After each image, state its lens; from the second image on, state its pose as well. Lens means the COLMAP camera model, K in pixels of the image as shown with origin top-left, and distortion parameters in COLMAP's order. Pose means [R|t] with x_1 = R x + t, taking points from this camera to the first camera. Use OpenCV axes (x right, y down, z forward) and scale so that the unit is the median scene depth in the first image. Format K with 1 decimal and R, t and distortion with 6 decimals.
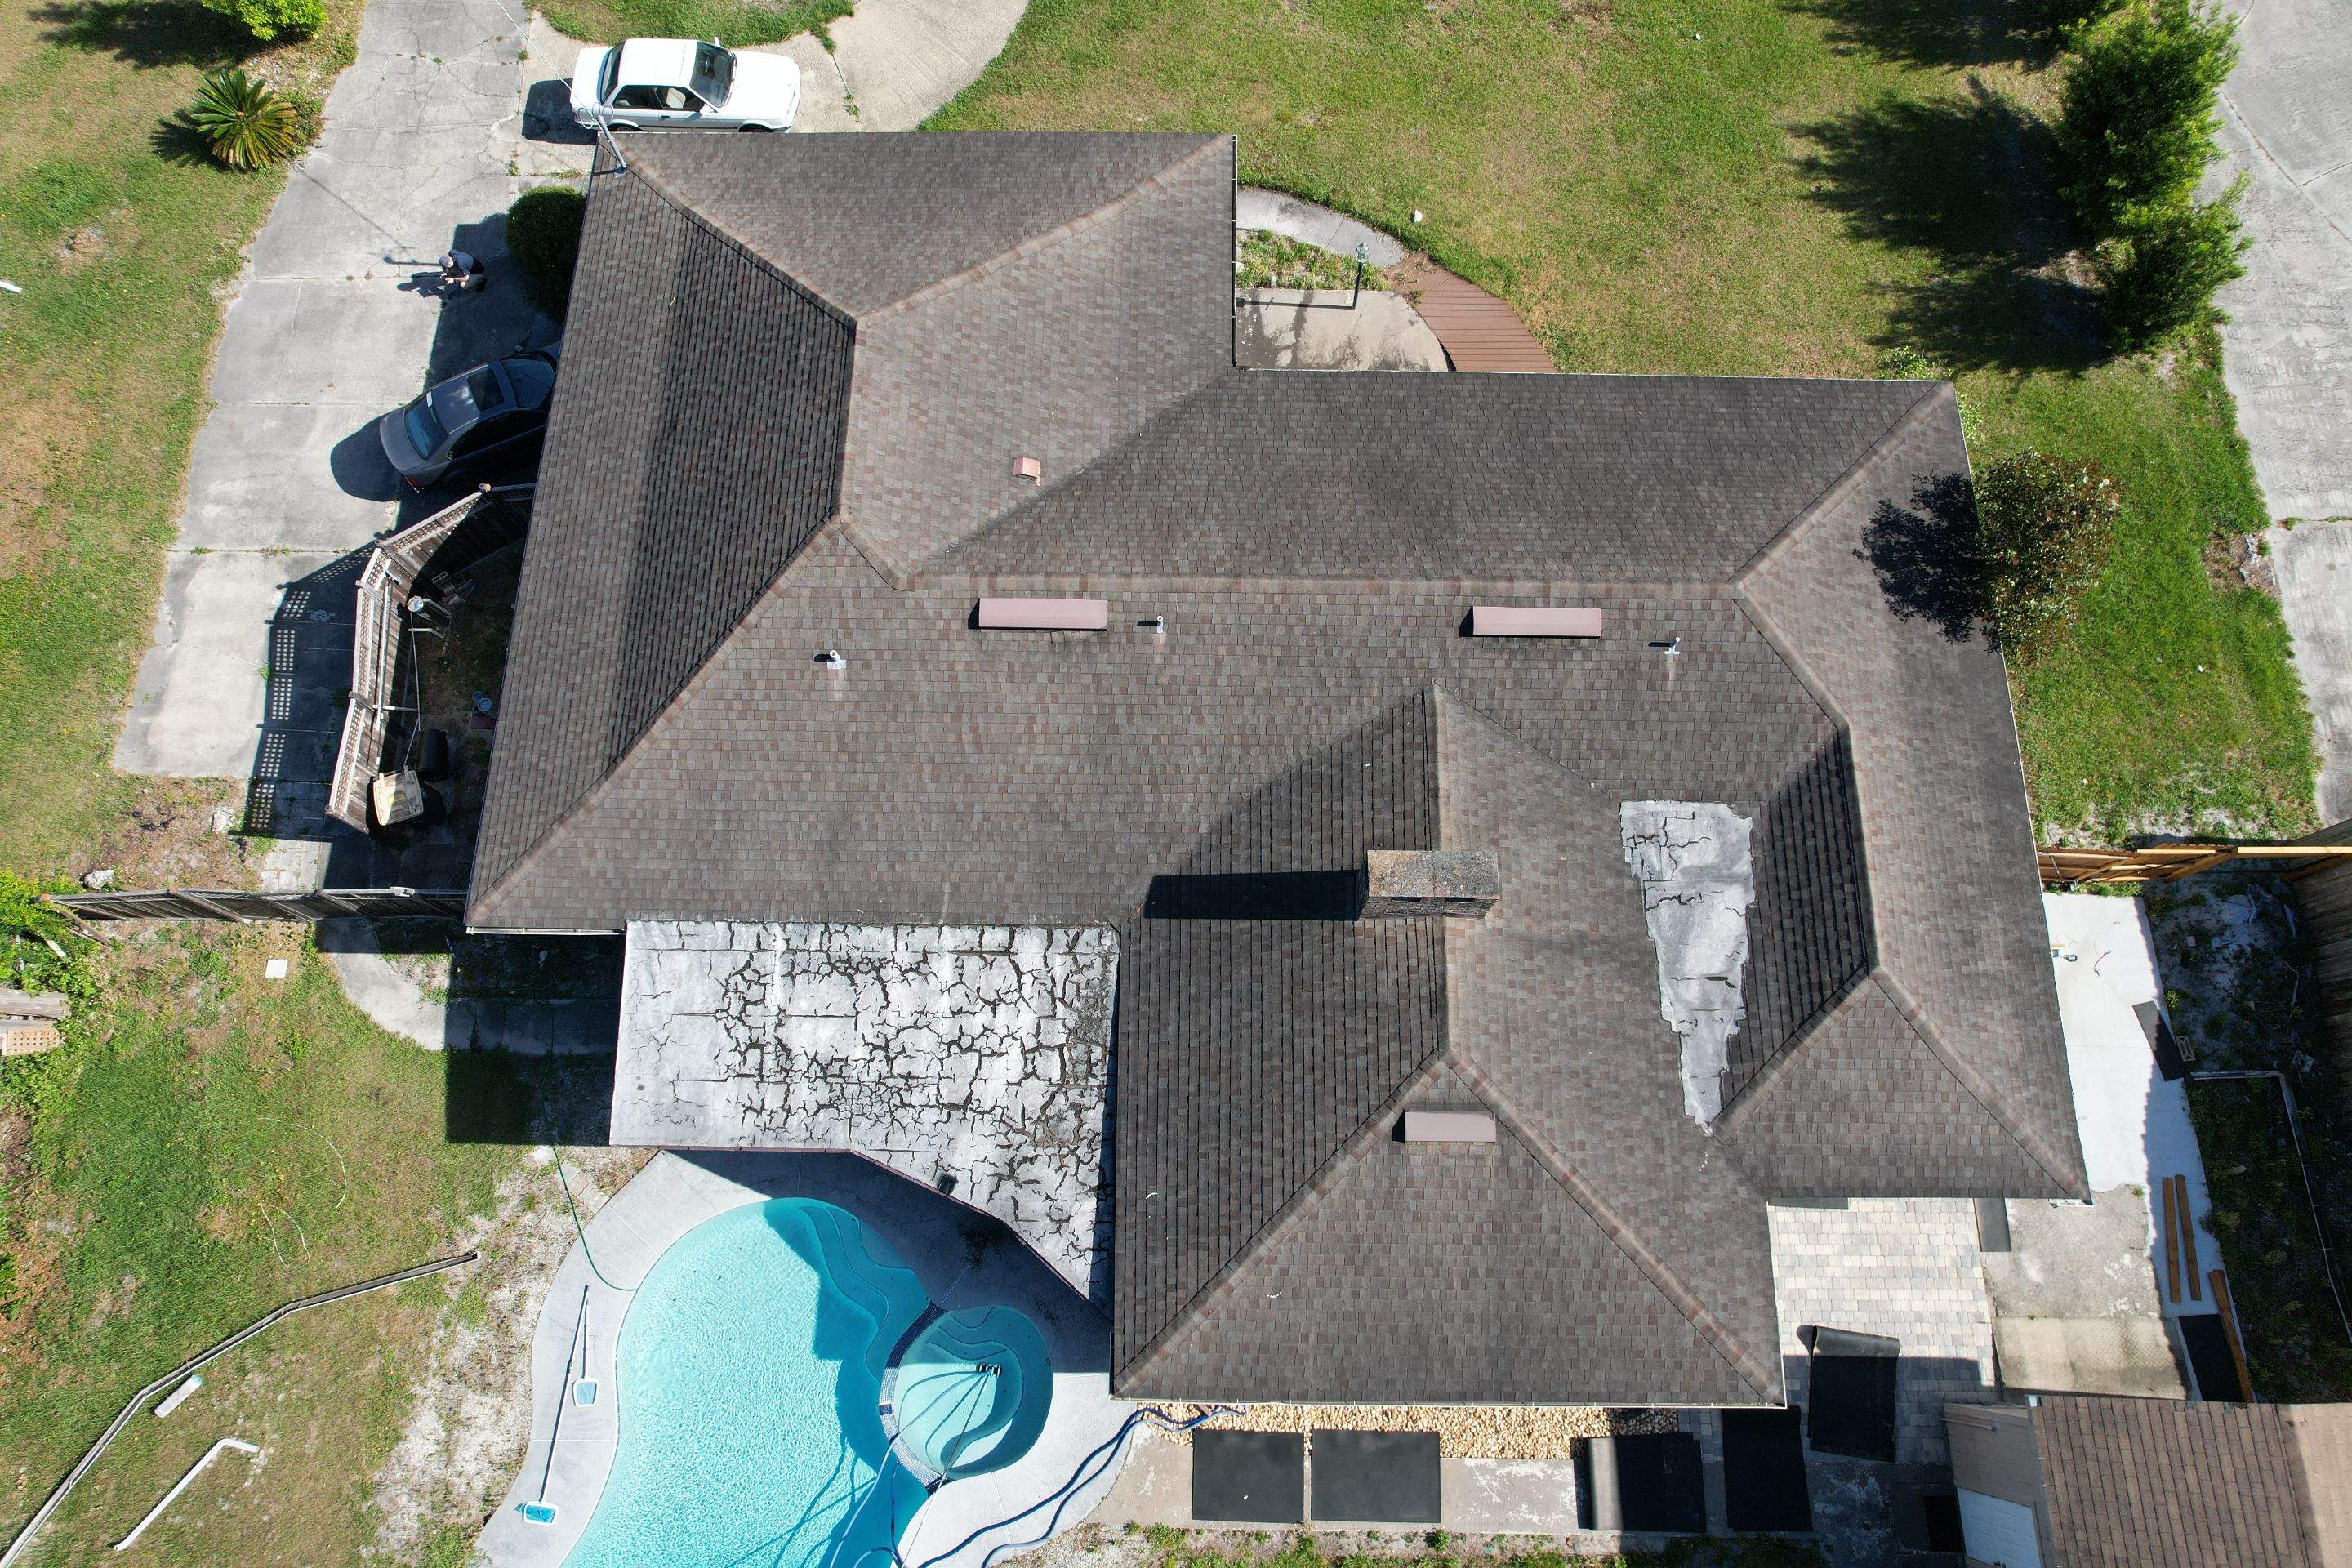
lens RADIAL K [[1495.7, 0, 1197.2], [0, 1495.7, 791.6], [0, 0, 1]] dist [-0.046251, 0.016268]
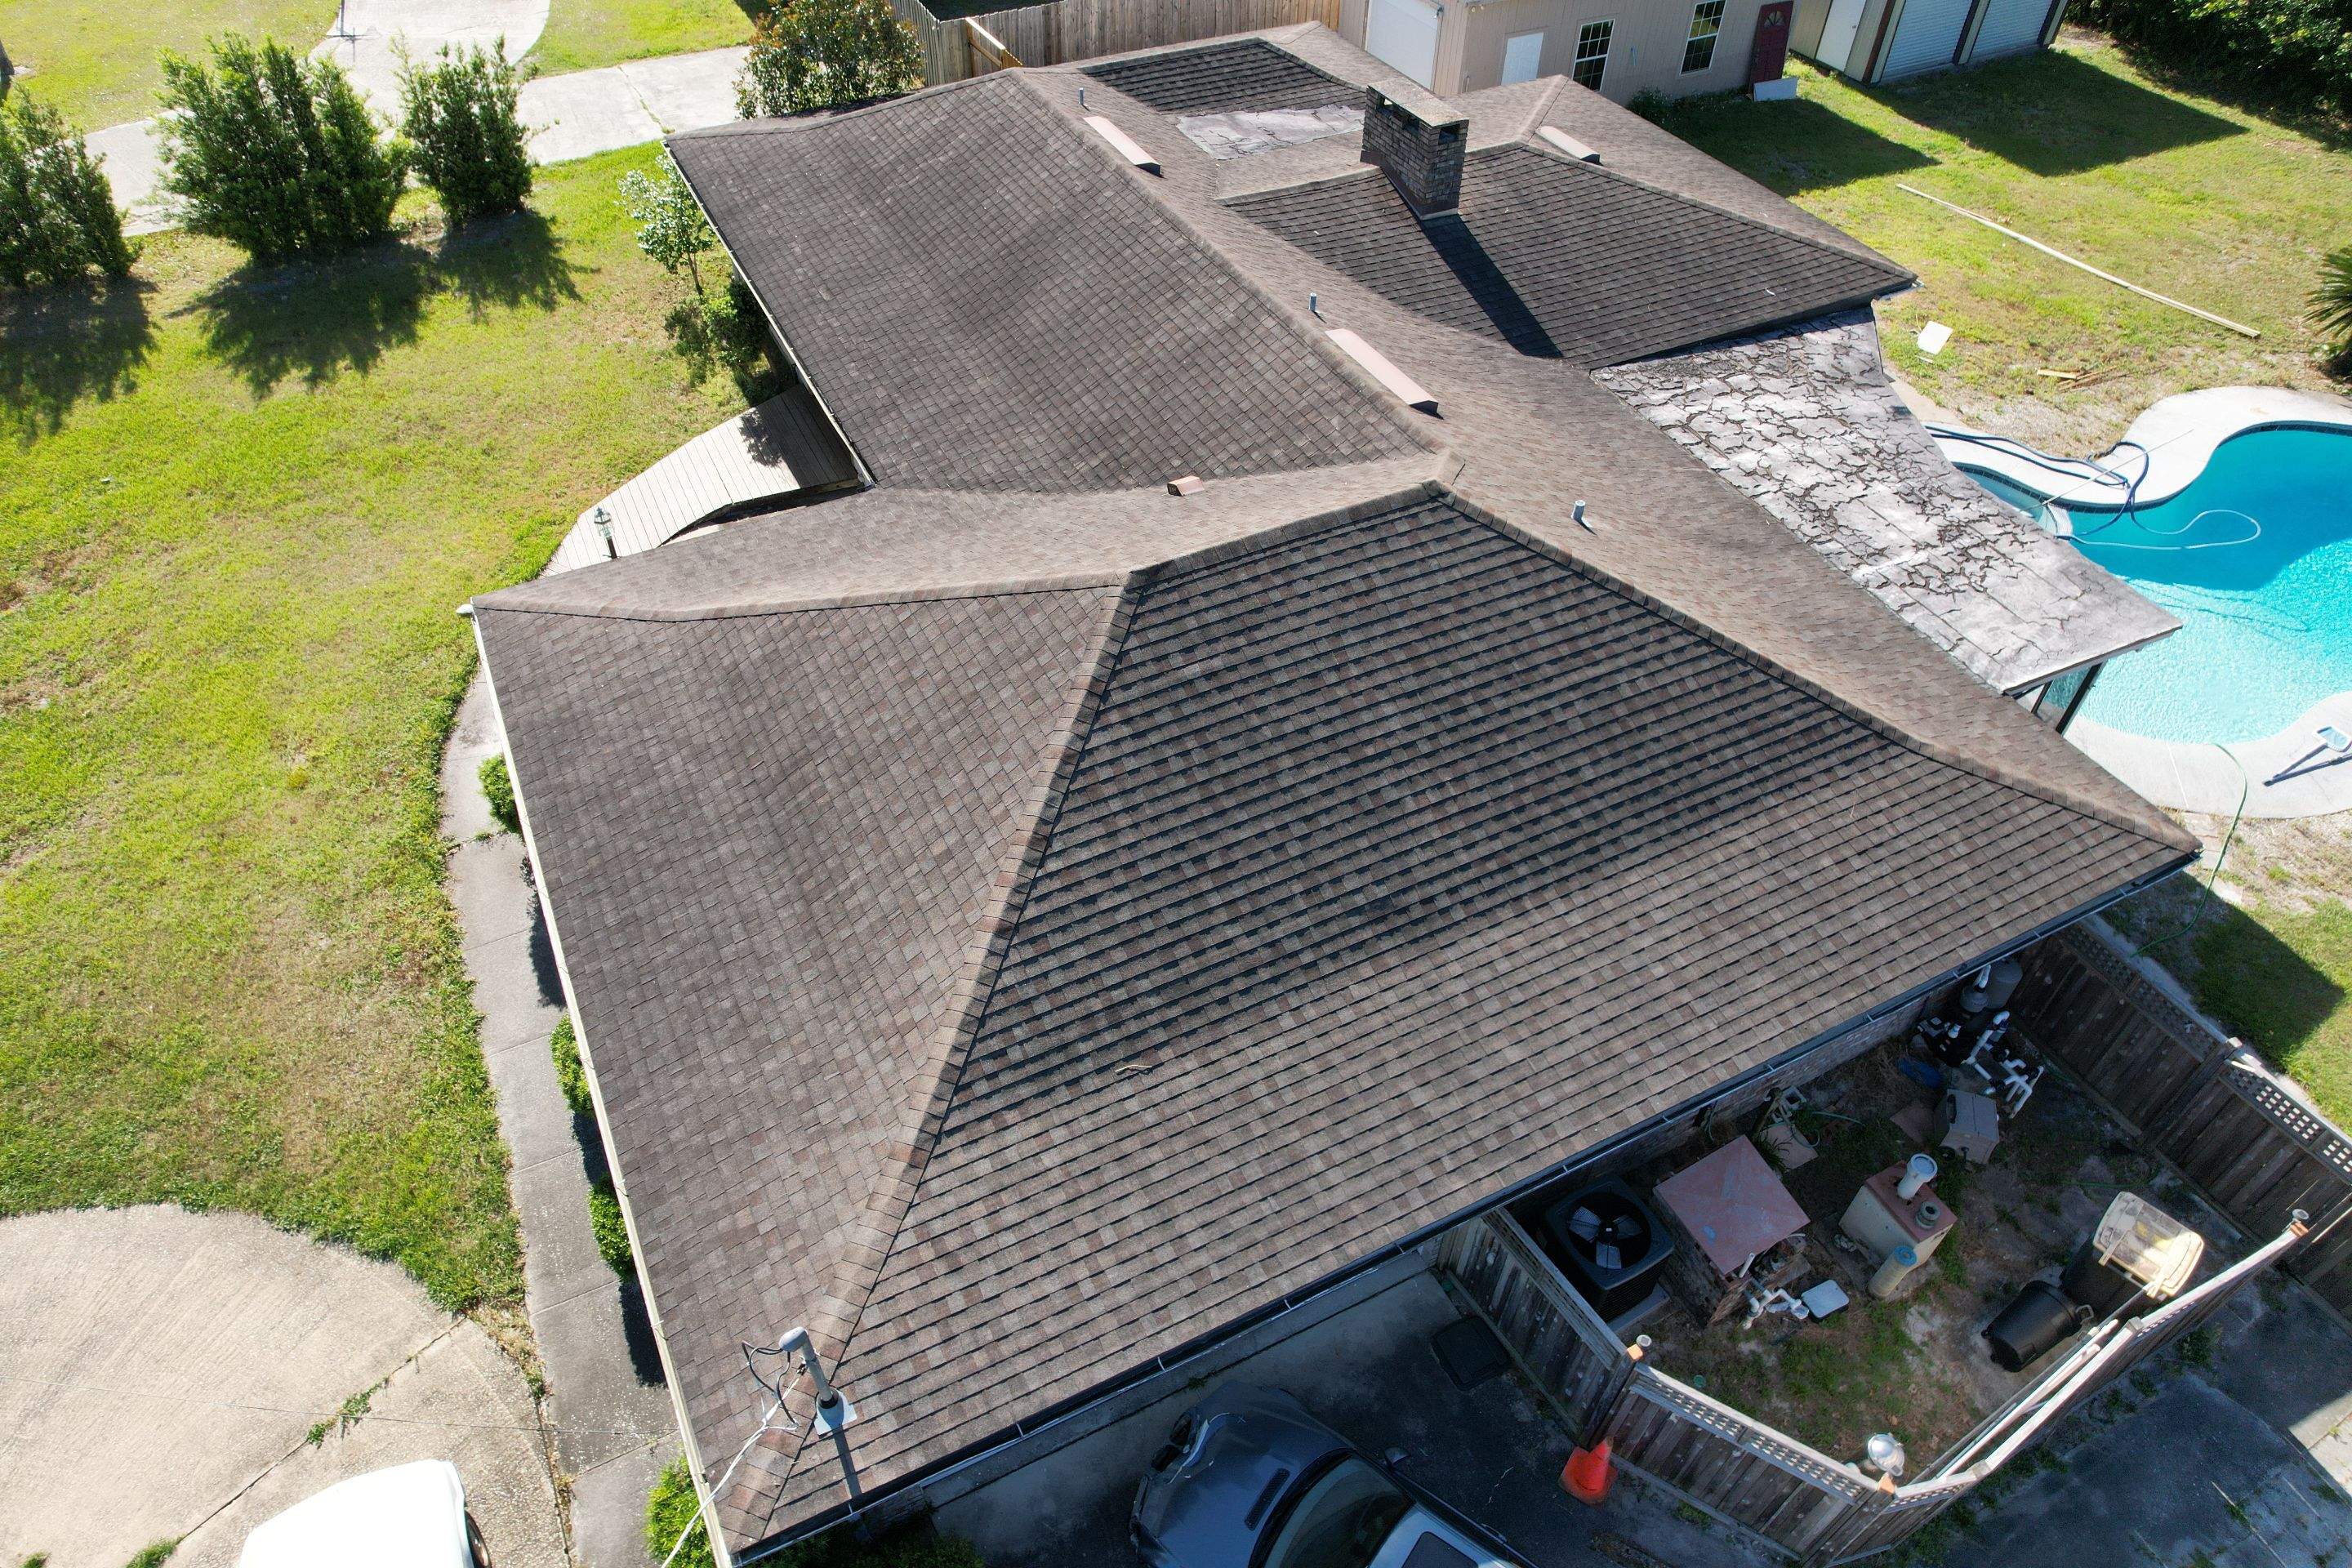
lens RADIAL K [[1495.7, 0, 1180.5], [0, 1495.7, 777.1], [0, 0, 1]] dist [-0.046251, 0.016268]
pose [[-0.456297, -0.632296, 0.626095, -0.677050], [0.844686, -0.086528, 0.528222, -0.634552], [-0.279818, 0.769880, 0.573574, 0.730309]]
